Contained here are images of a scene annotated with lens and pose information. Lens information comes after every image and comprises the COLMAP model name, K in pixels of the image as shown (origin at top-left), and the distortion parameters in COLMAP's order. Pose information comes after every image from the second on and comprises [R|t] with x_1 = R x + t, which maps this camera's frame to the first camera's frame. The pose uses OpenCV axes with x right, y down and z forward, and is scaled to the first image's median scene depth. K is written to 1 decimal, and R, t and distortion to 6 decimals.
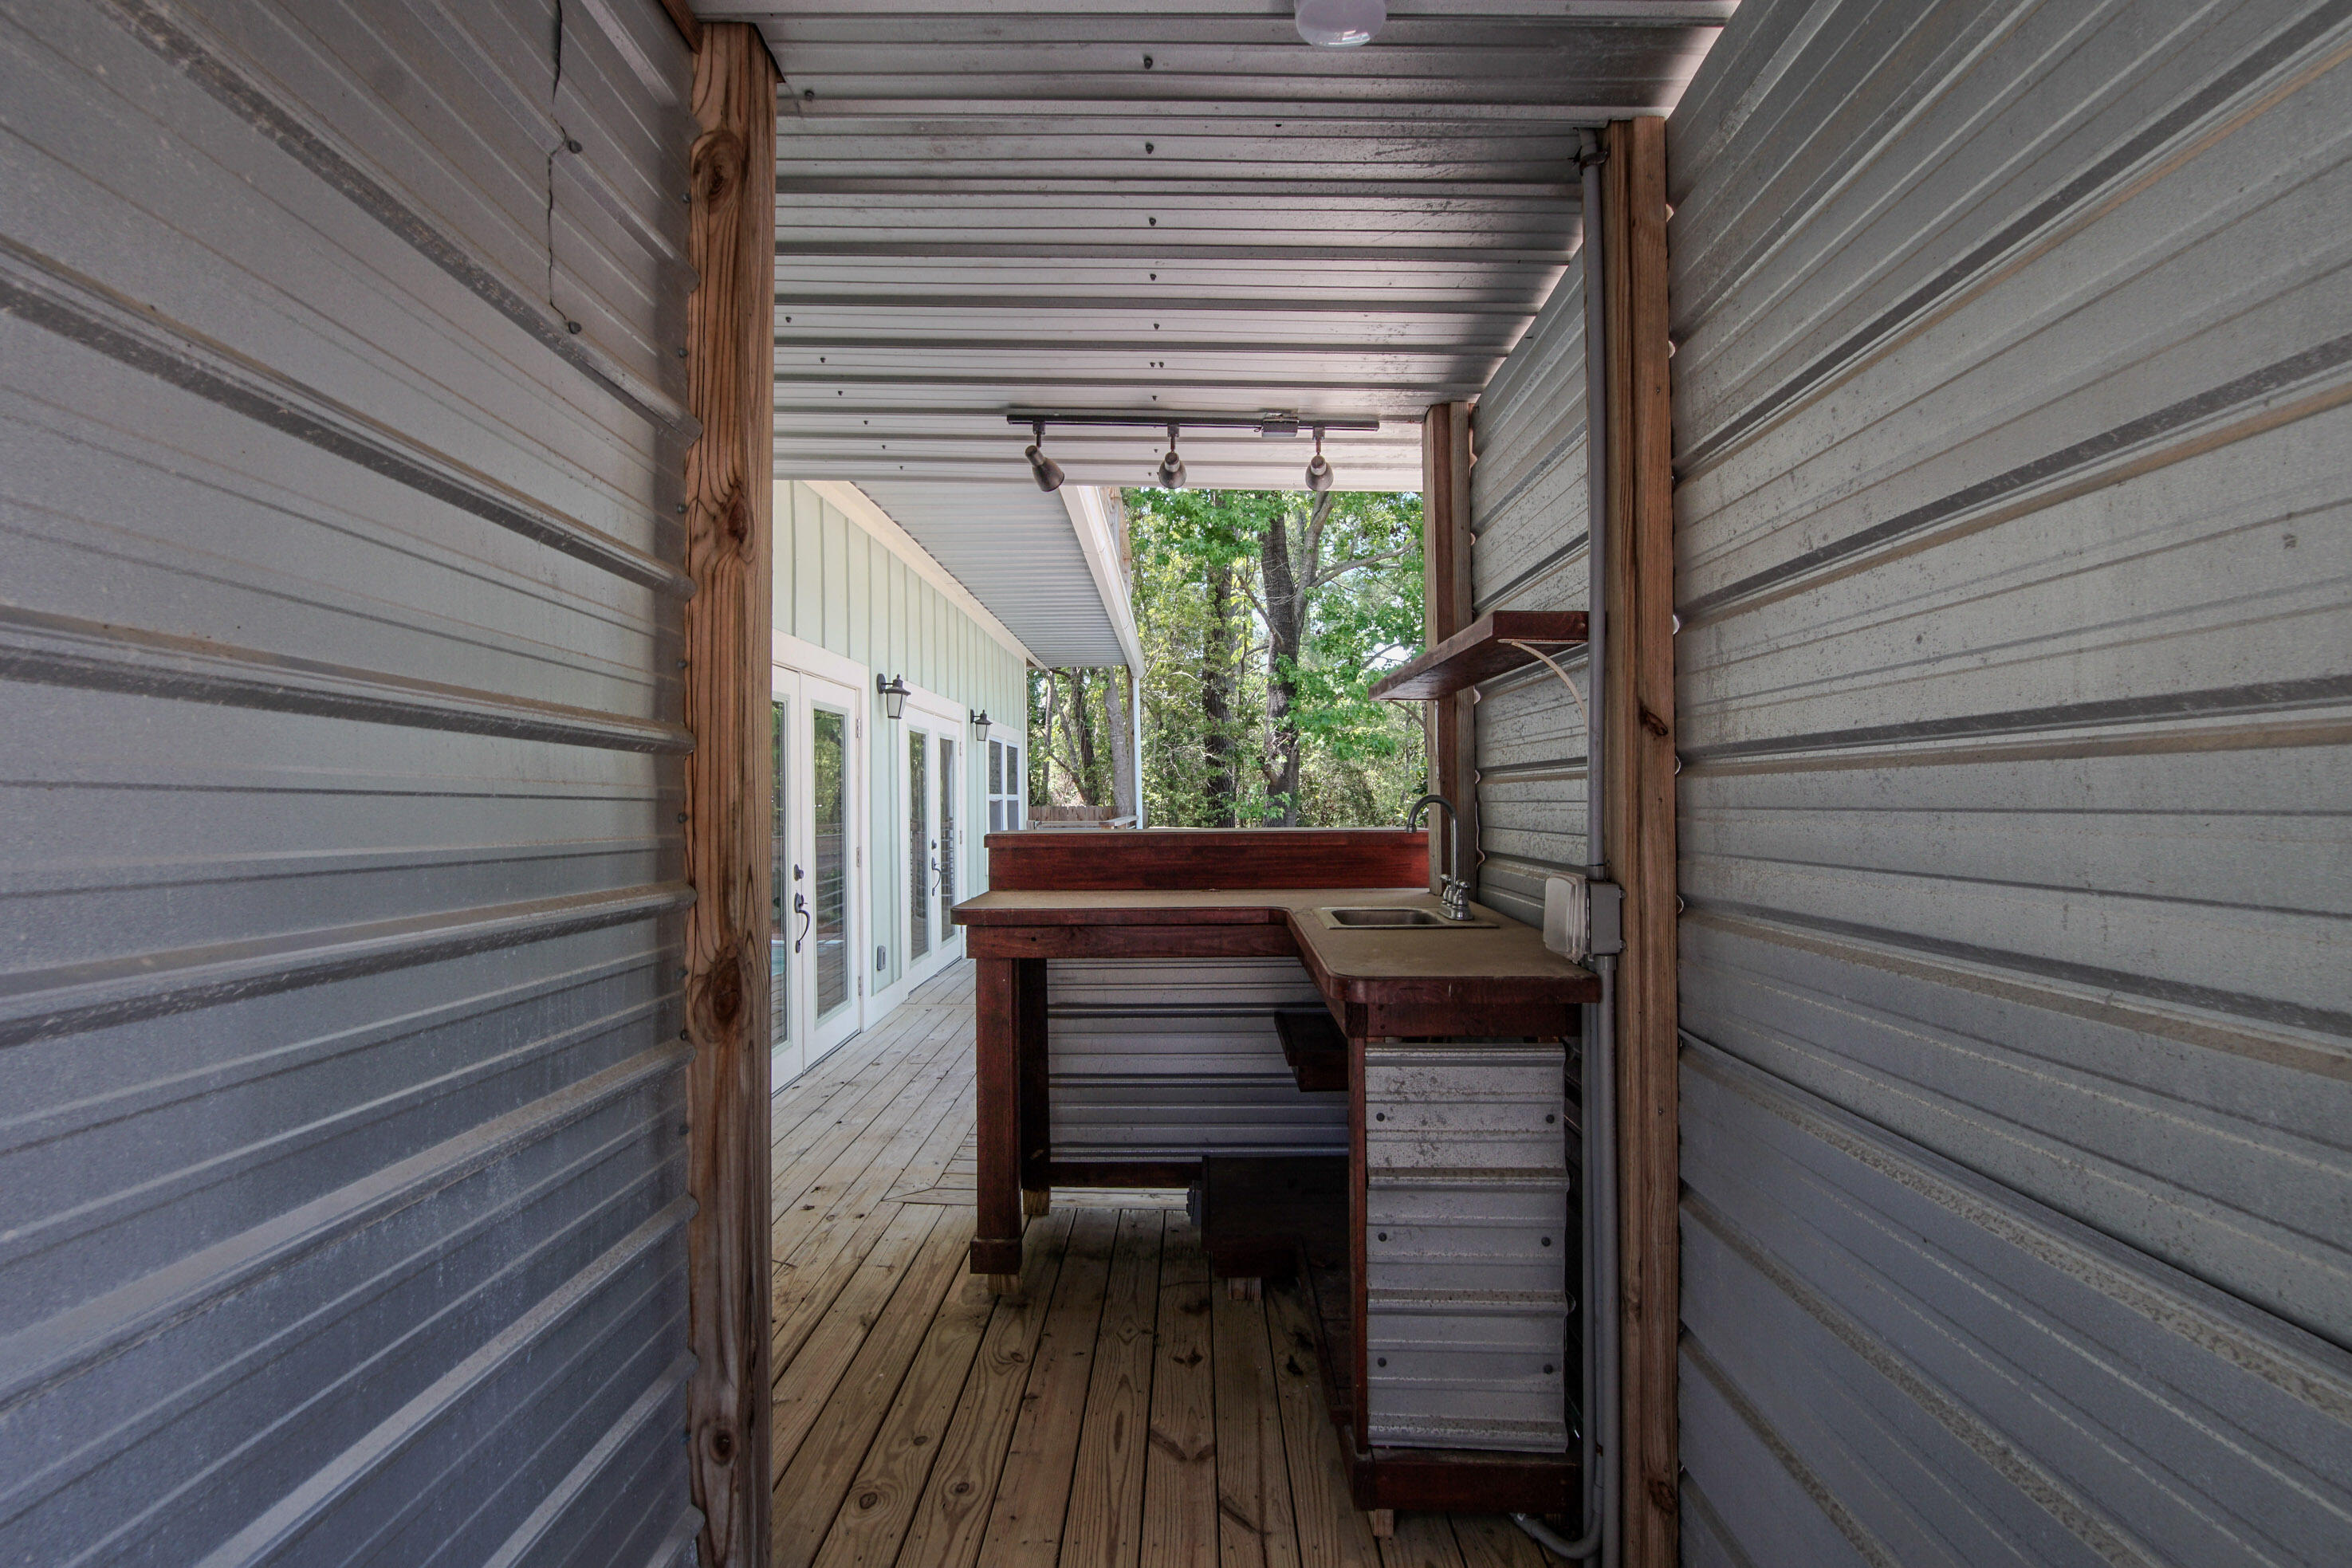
lens RADIAL K [[1079.2, 0, 1177.6], [0, 1079.2, 792.5], [0, 0, 1]] dist [-0.027882, 0.000114]
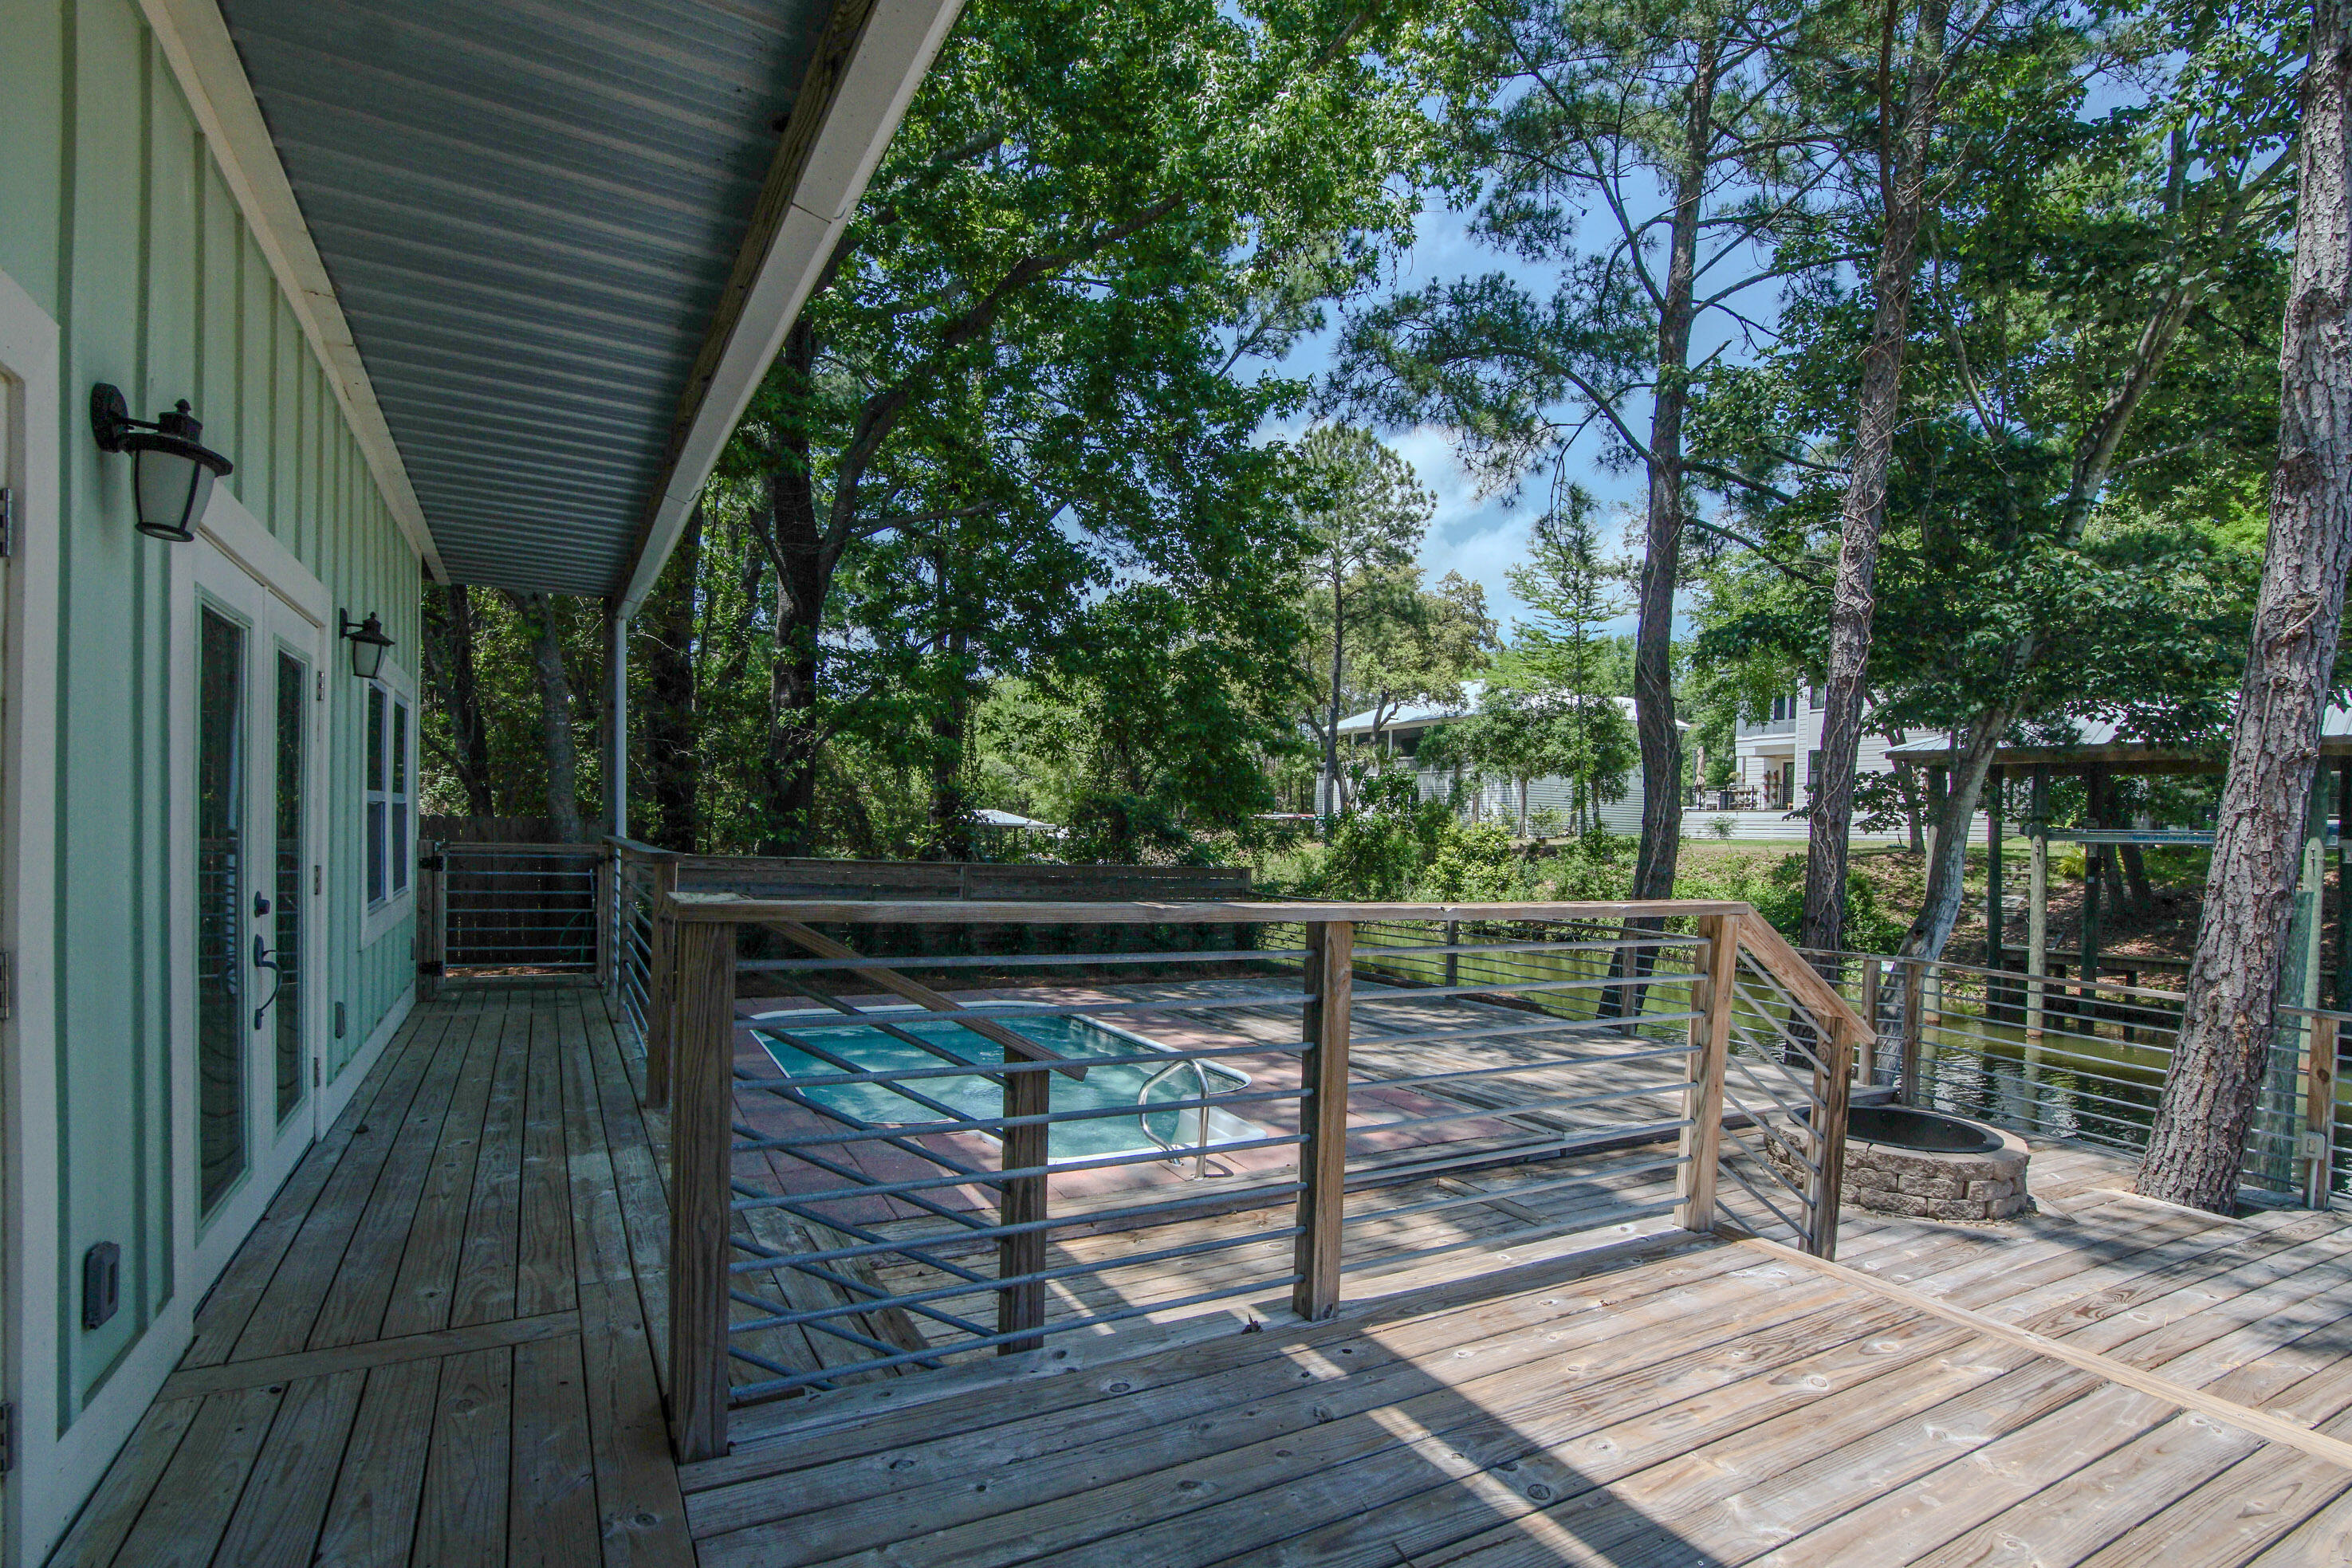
lens RADIAL K [[1081.7, 0, 1168.5], [0, 1081.7, 849.2], [0, 0, 1]] dist [-0.022047, -0.000150]
pose [[0.856457, 0.021087, 0.515788, -0.134443], [-0.037531, 0.999065, 0.021475, 0.005509], [-0.514853, -0.037751, 0.856447, 0.460227]]
